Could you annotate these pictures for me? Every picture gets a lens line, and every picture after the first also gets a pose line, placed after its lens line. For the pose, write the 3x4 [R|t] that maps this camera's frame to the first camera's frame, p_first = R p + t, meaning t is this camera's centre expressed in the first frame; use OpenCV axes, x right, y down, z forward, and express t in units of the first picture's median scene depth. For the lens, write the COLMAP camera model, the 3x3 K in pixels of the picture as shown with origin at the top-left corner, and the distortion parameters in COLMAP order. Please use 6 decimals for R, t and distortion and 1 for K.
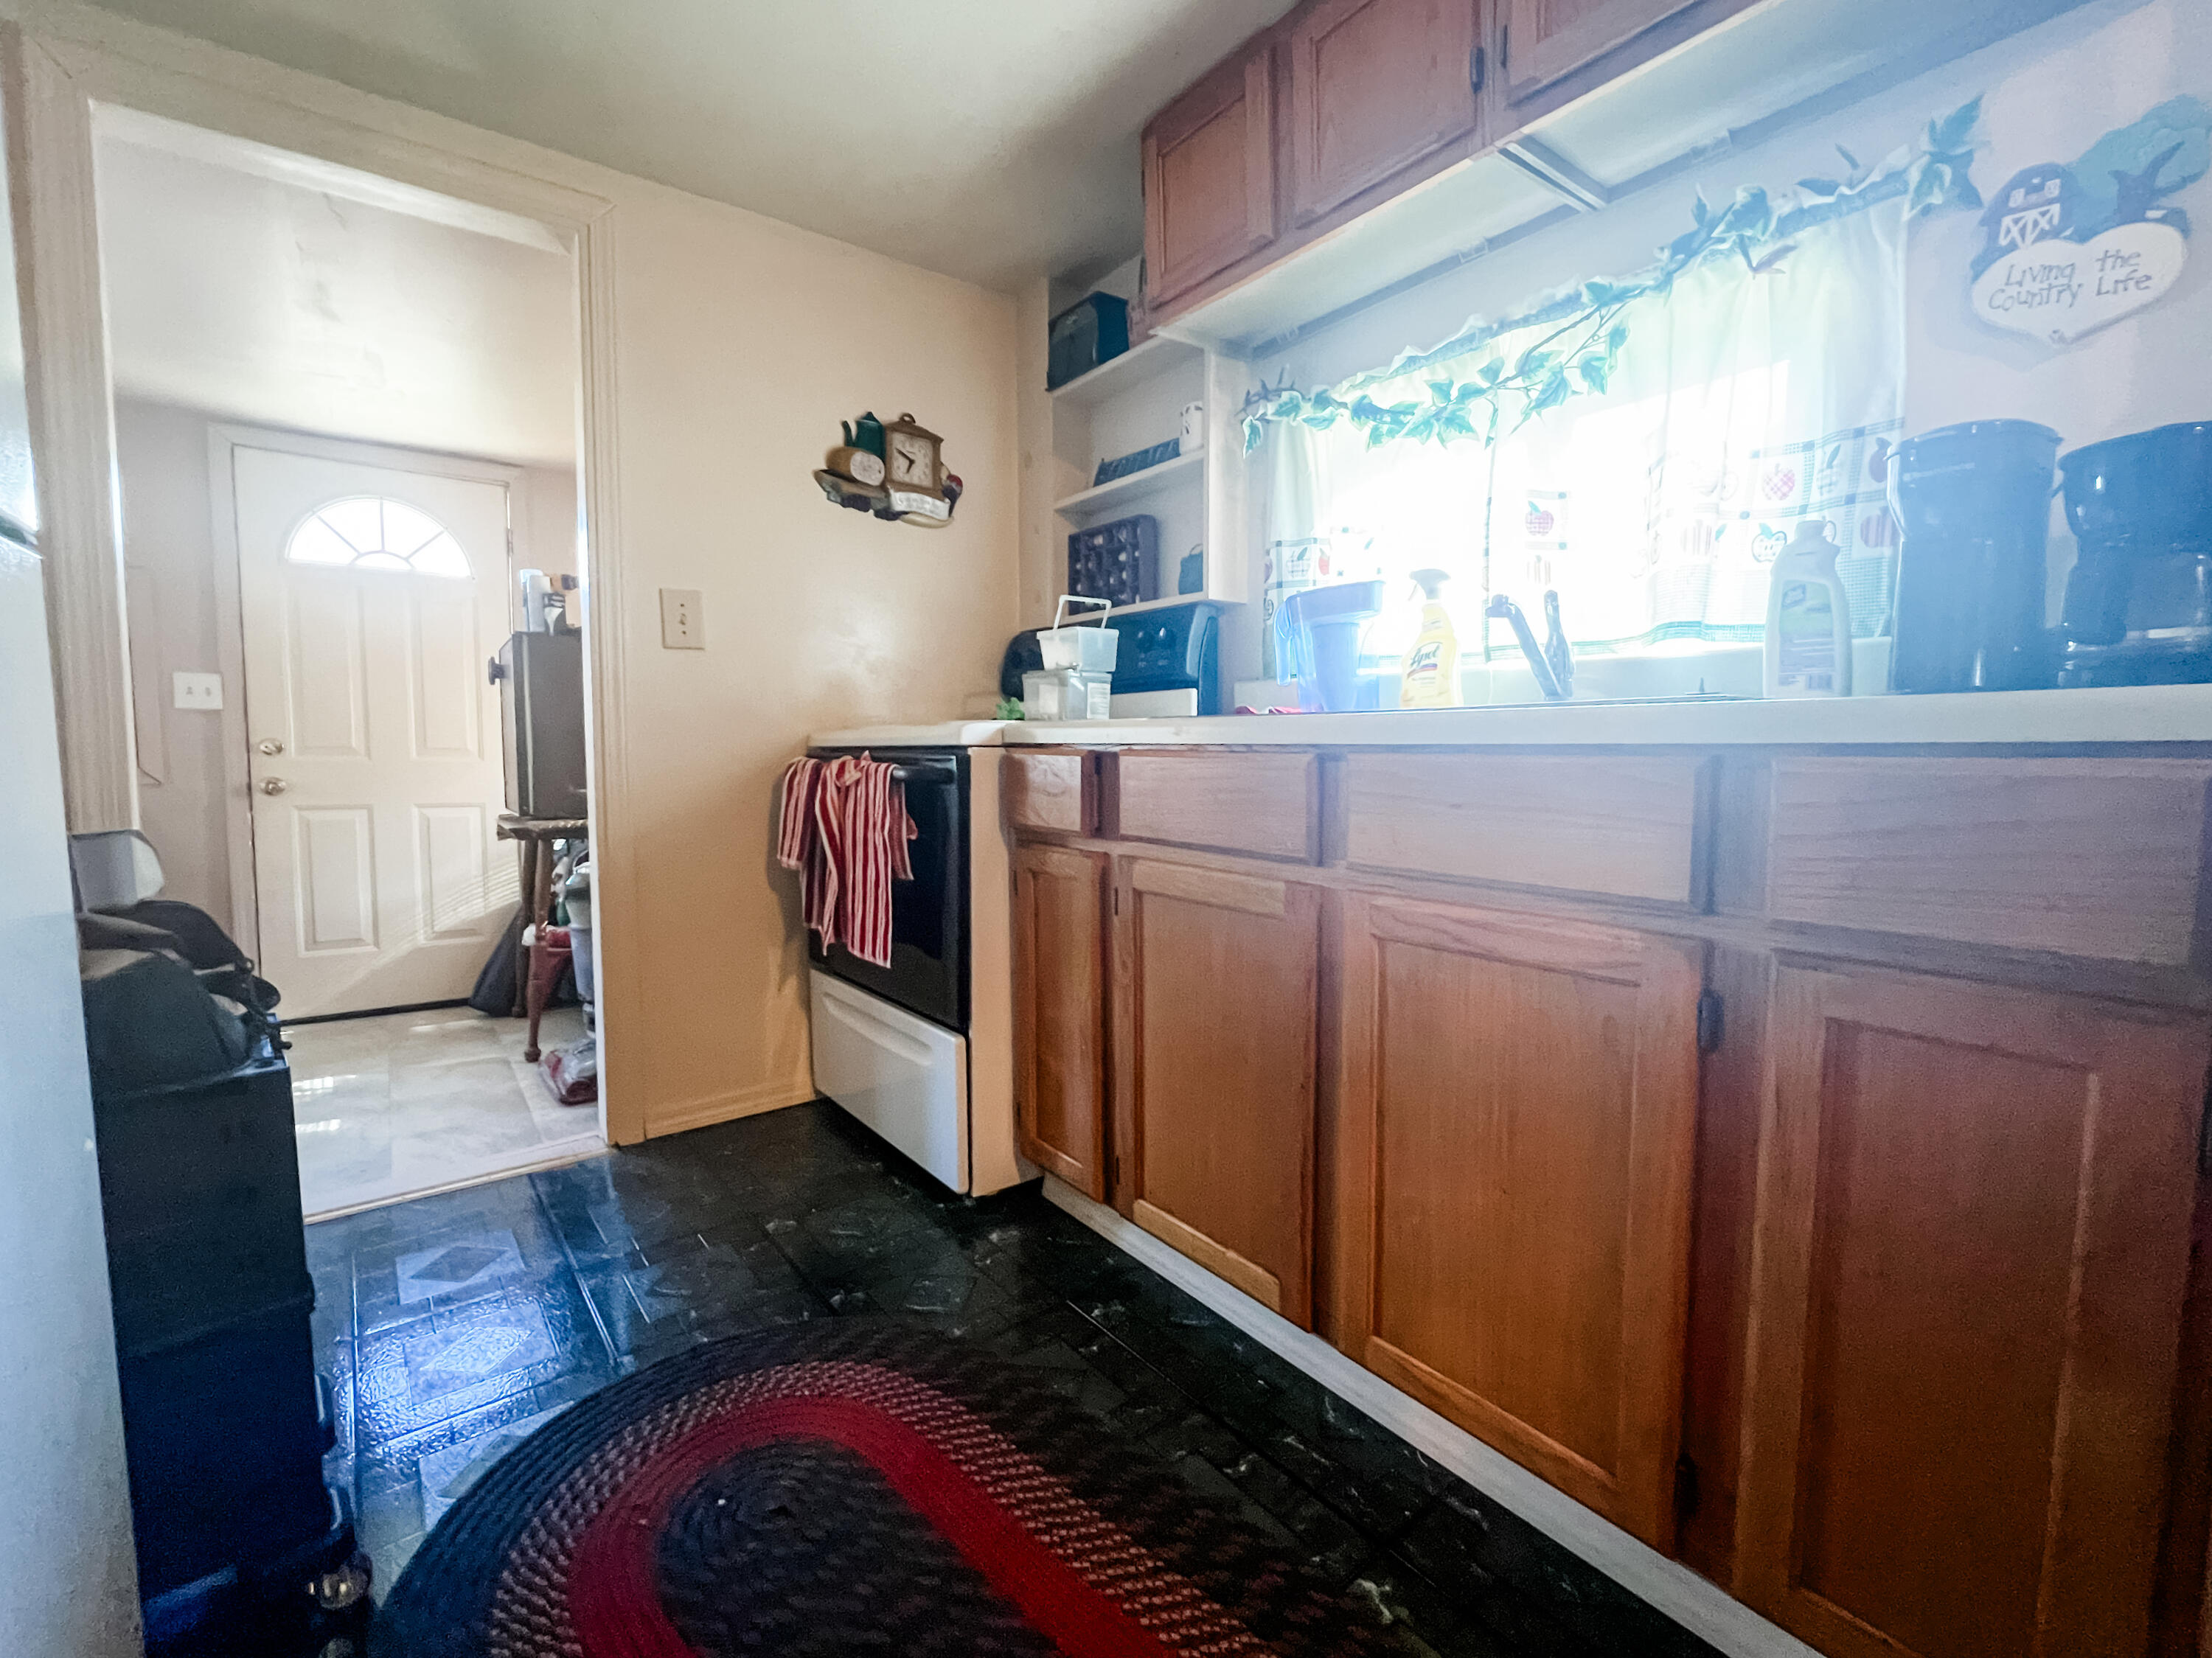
lens RADIAL K [[974.3, 0, 1106.0], [0, 974.3, 829.0], [0, 0, 1]] dist [-0.000933, -0.000035]
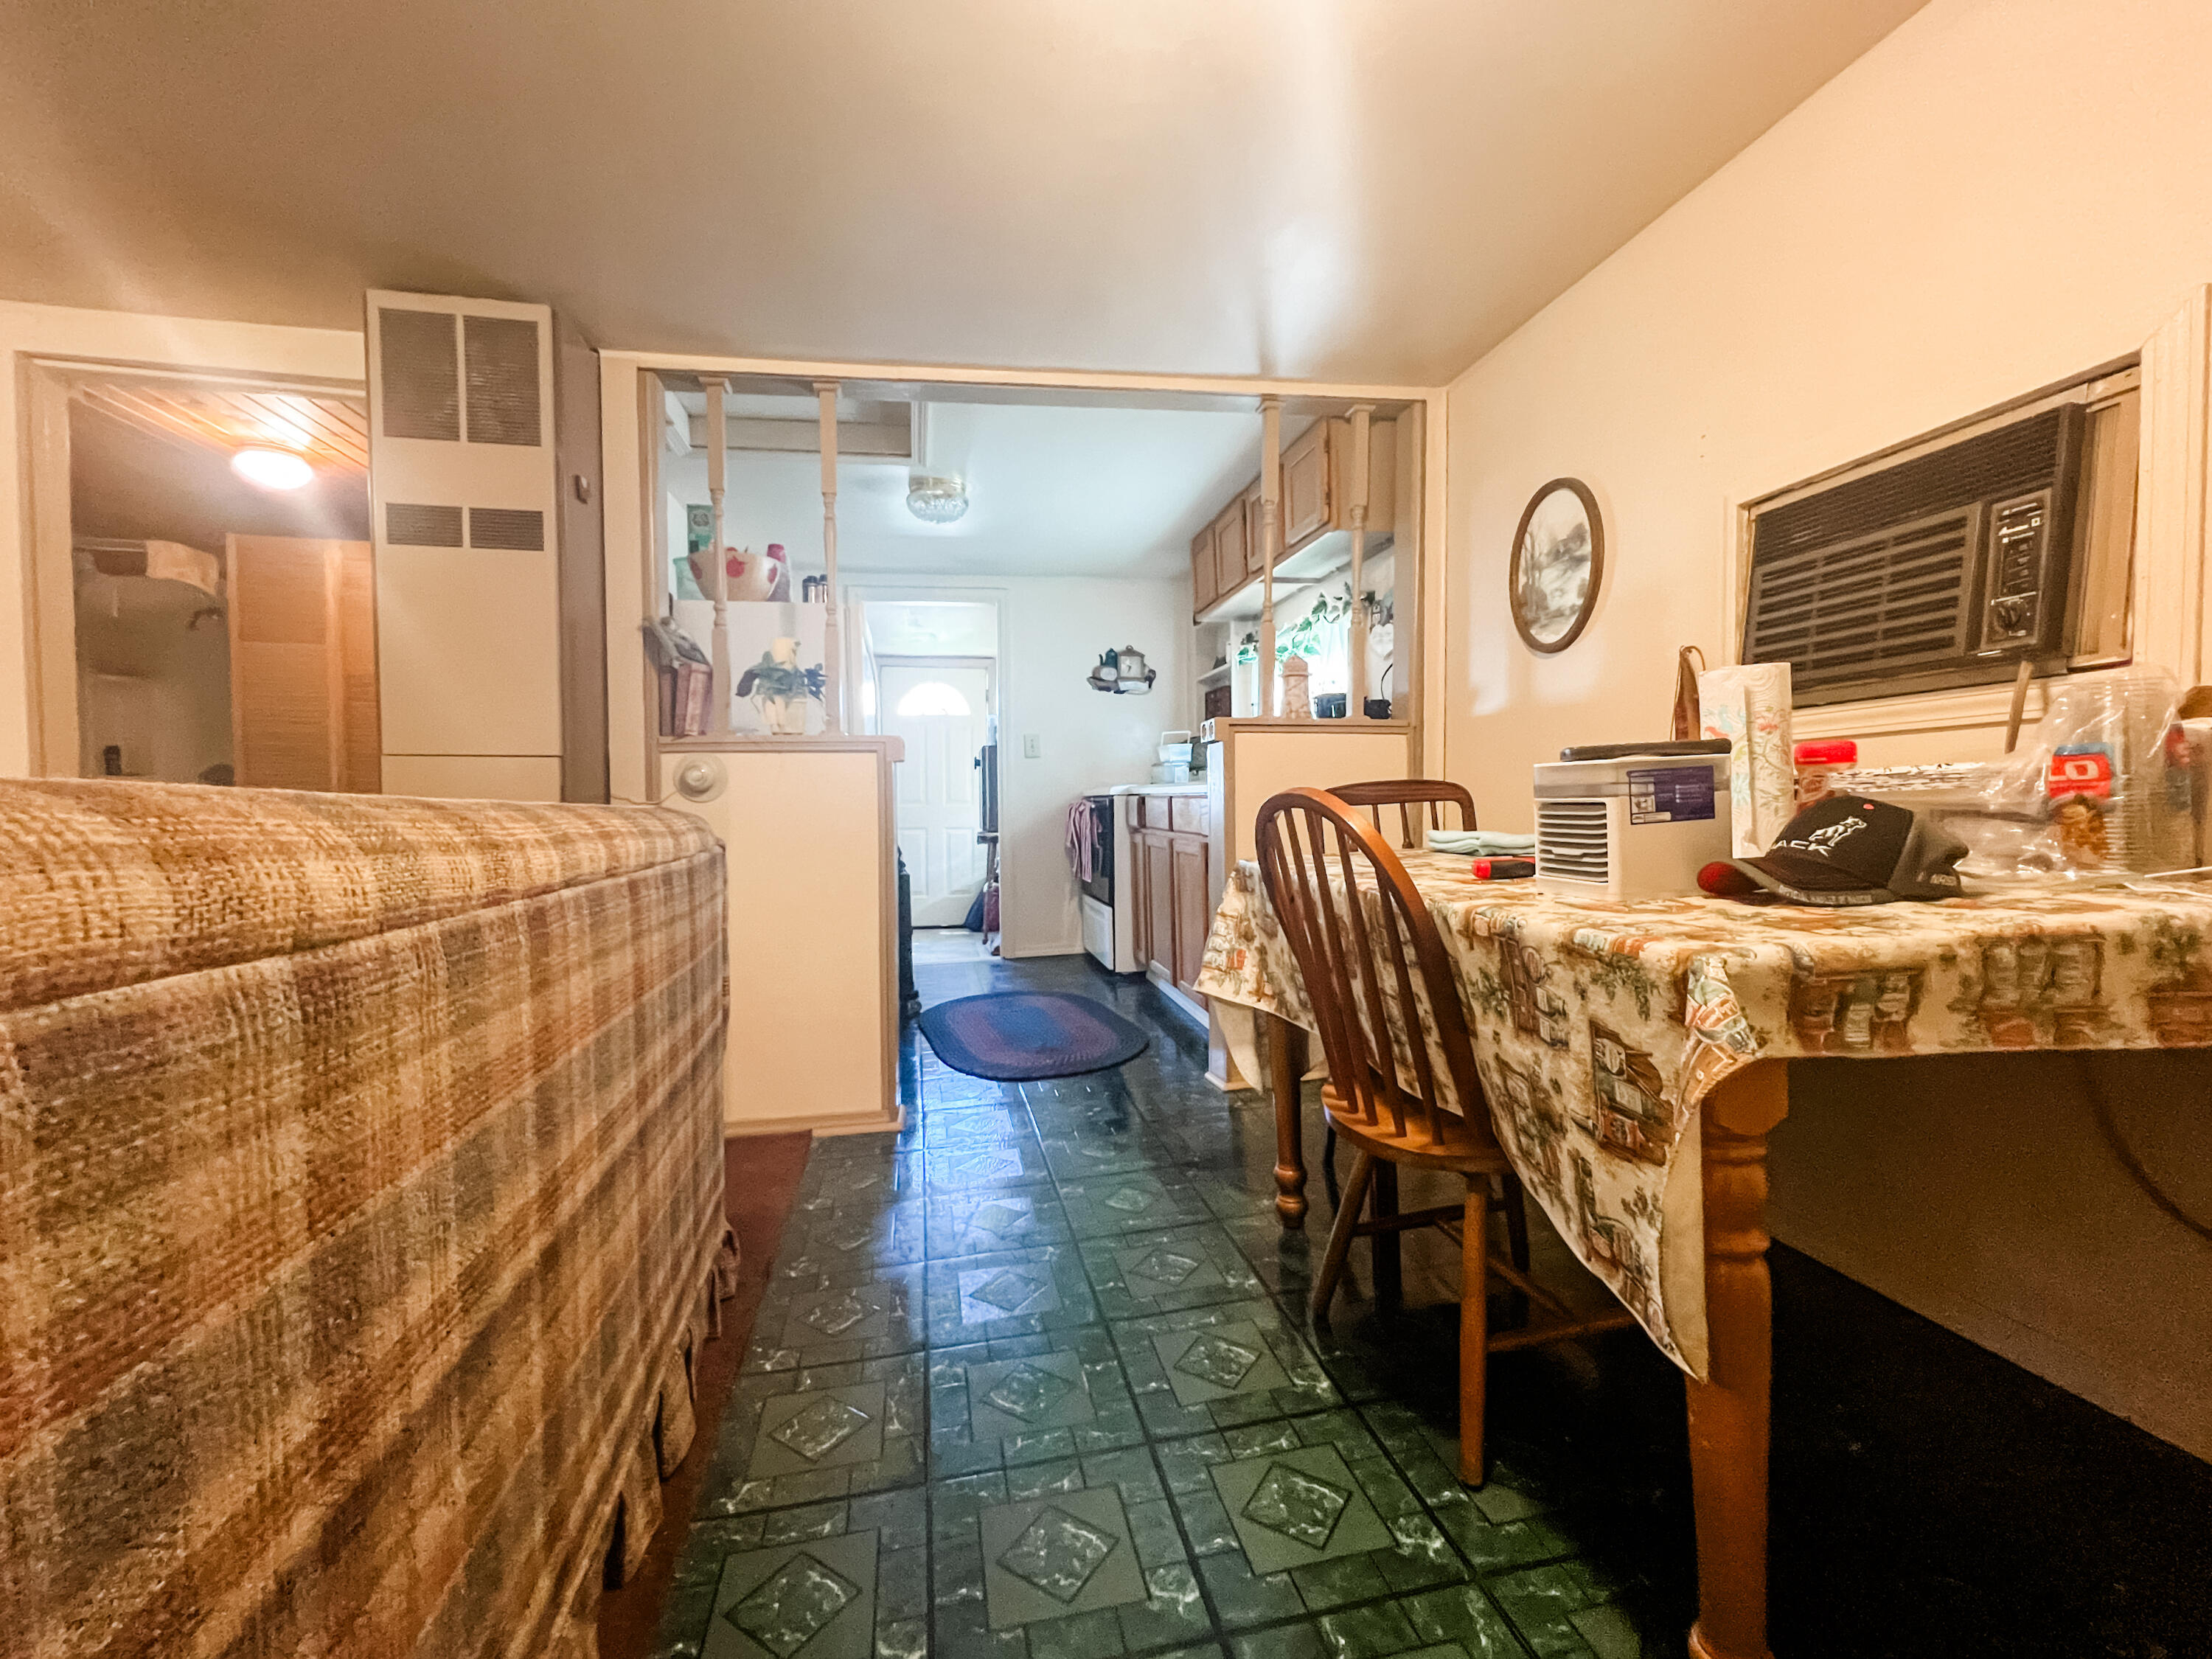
lens RADIAL K [[911.7, 0, 1106.0], [0, 911.7, 829.5], [0, 0, 1]] dist [0.002860, 0.000300]
pose [[0.899614, 0.001748, -0.436682, 0.834274], [-0.022242, 0.998877, -0.041822, 0.101551], [0.436118, 0.047337, 0.898643, -1.106253]]
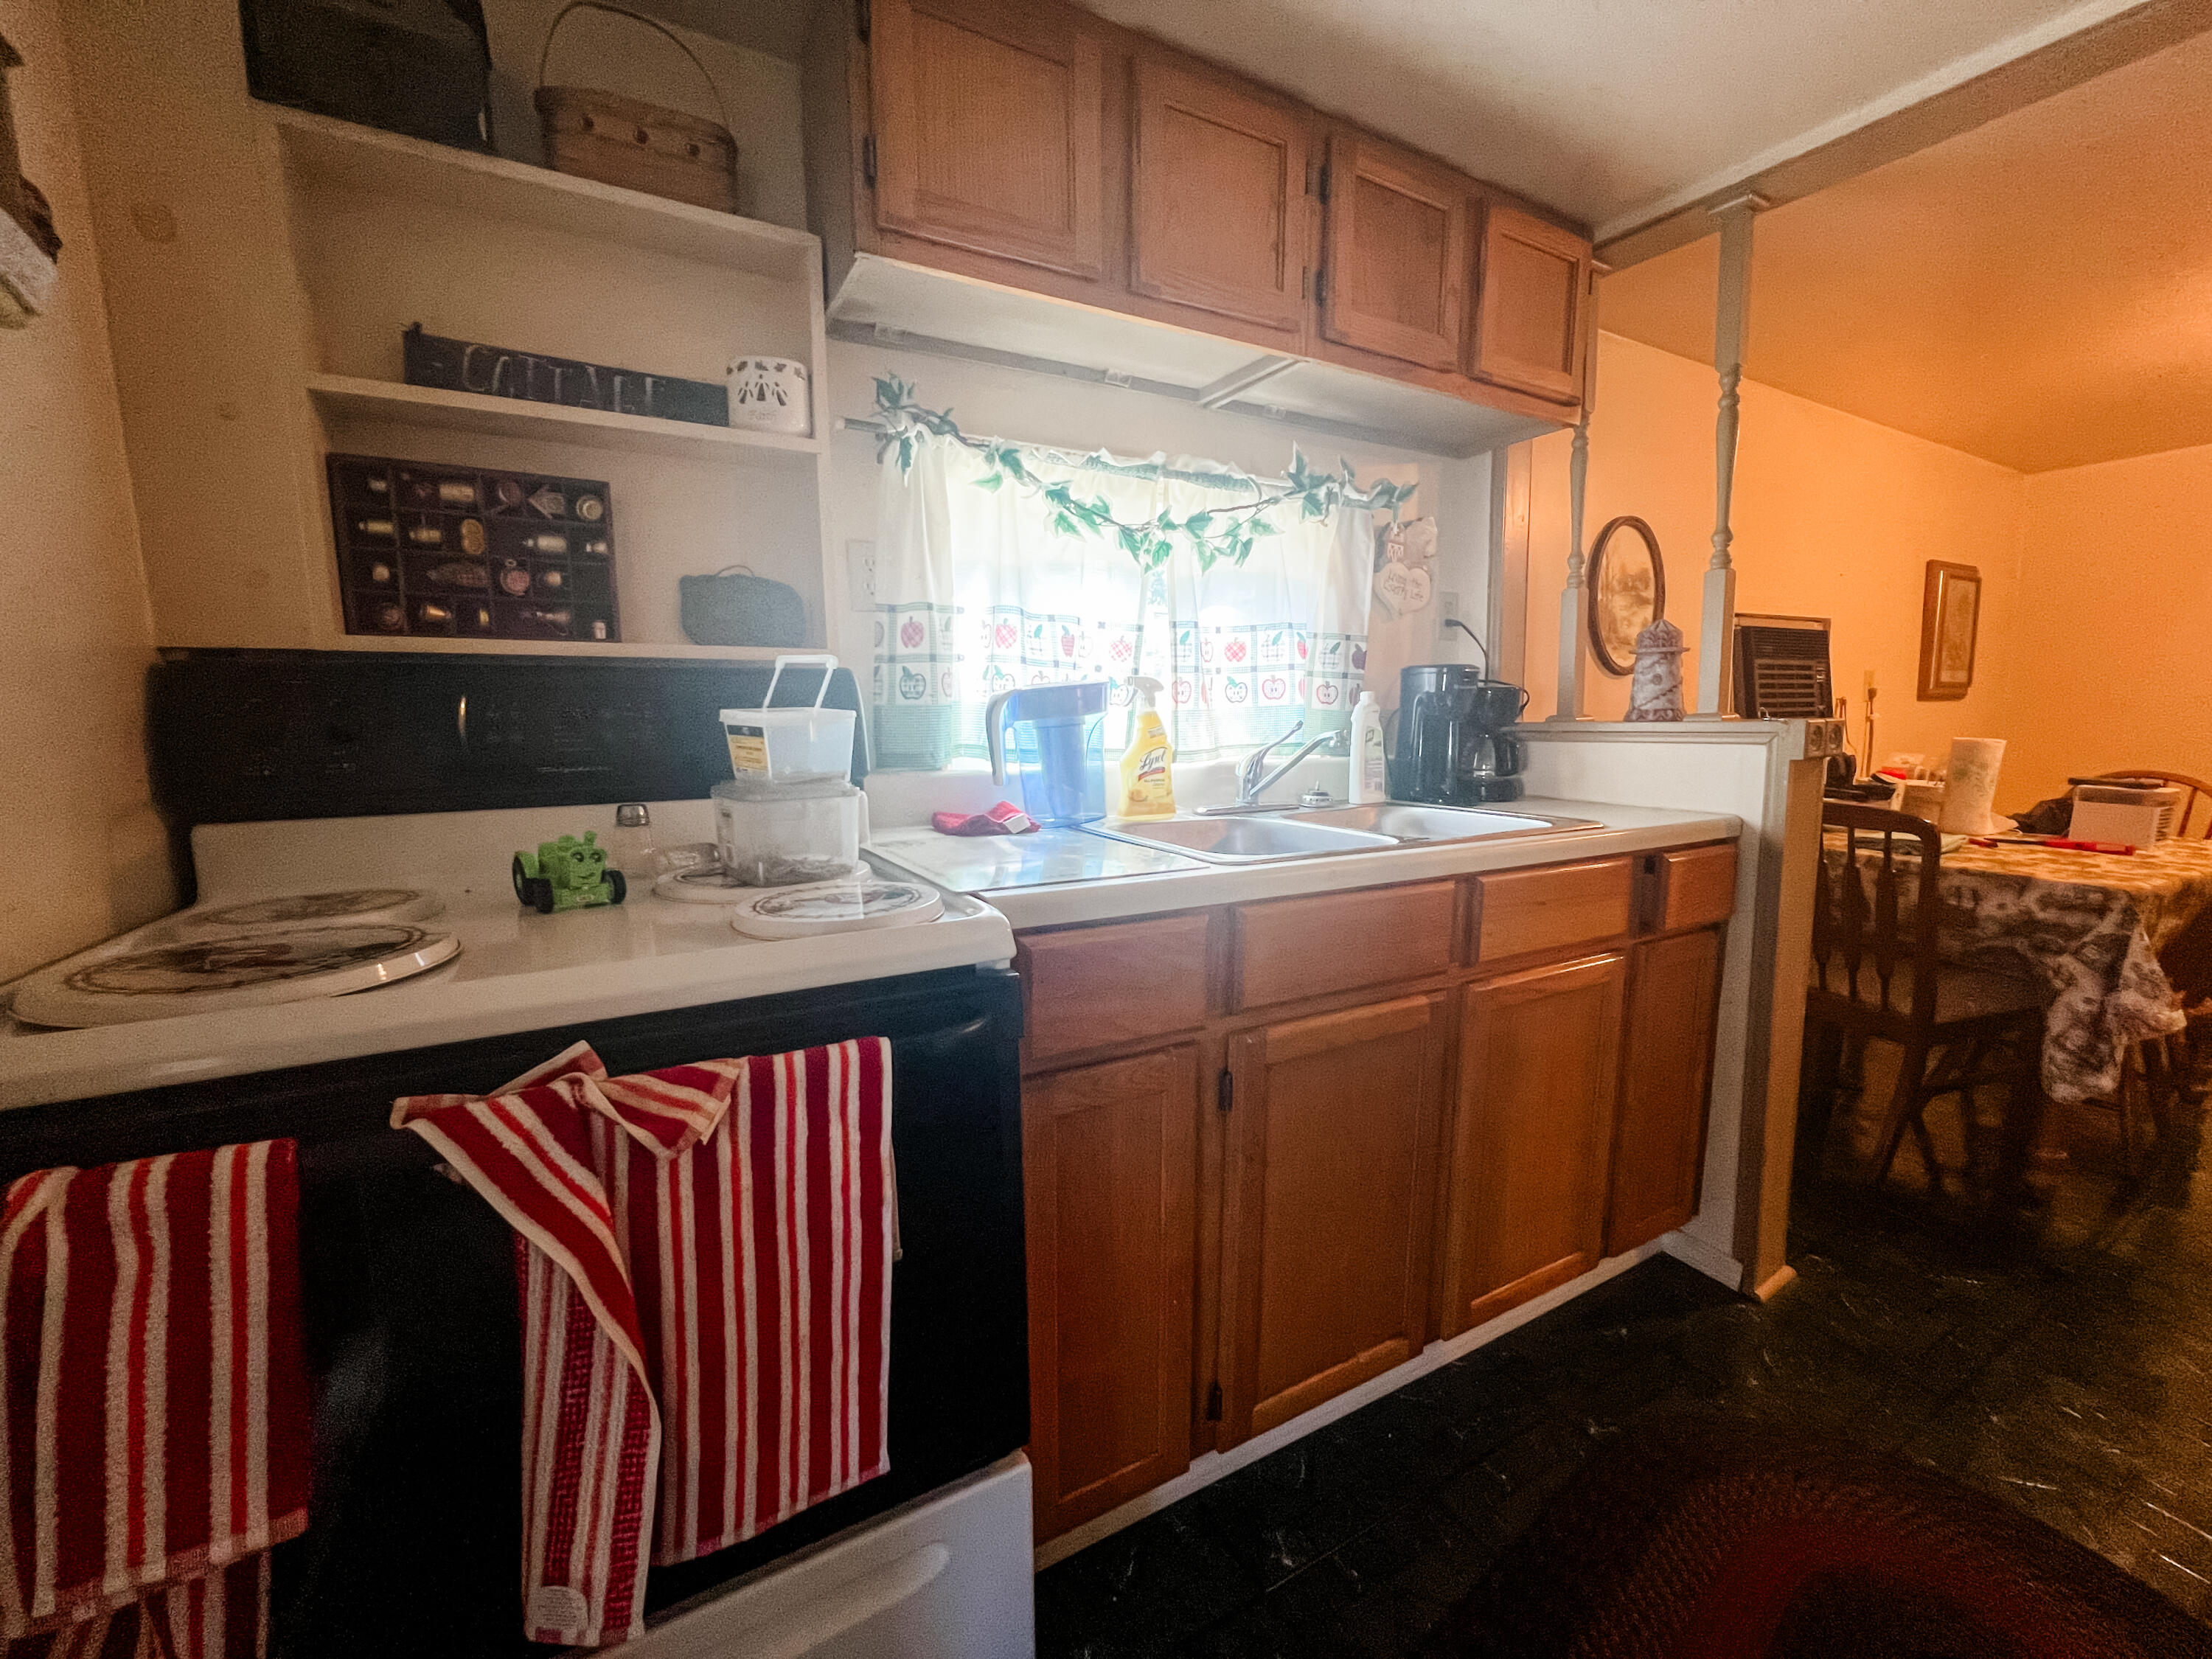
lens RADIAL K [[880.1, 0, 1100.1], [0, 880.1, 830.8], [0, 0, 1]] dist [-0.000086, 0.000030]
pose [[0.145145, -0.131564, 0.980624, -0.557007], [0.086315, 0.989025, 0.119916, -0.190670], [-0.985638, 0.067237, 0.154908, 0.787417]]
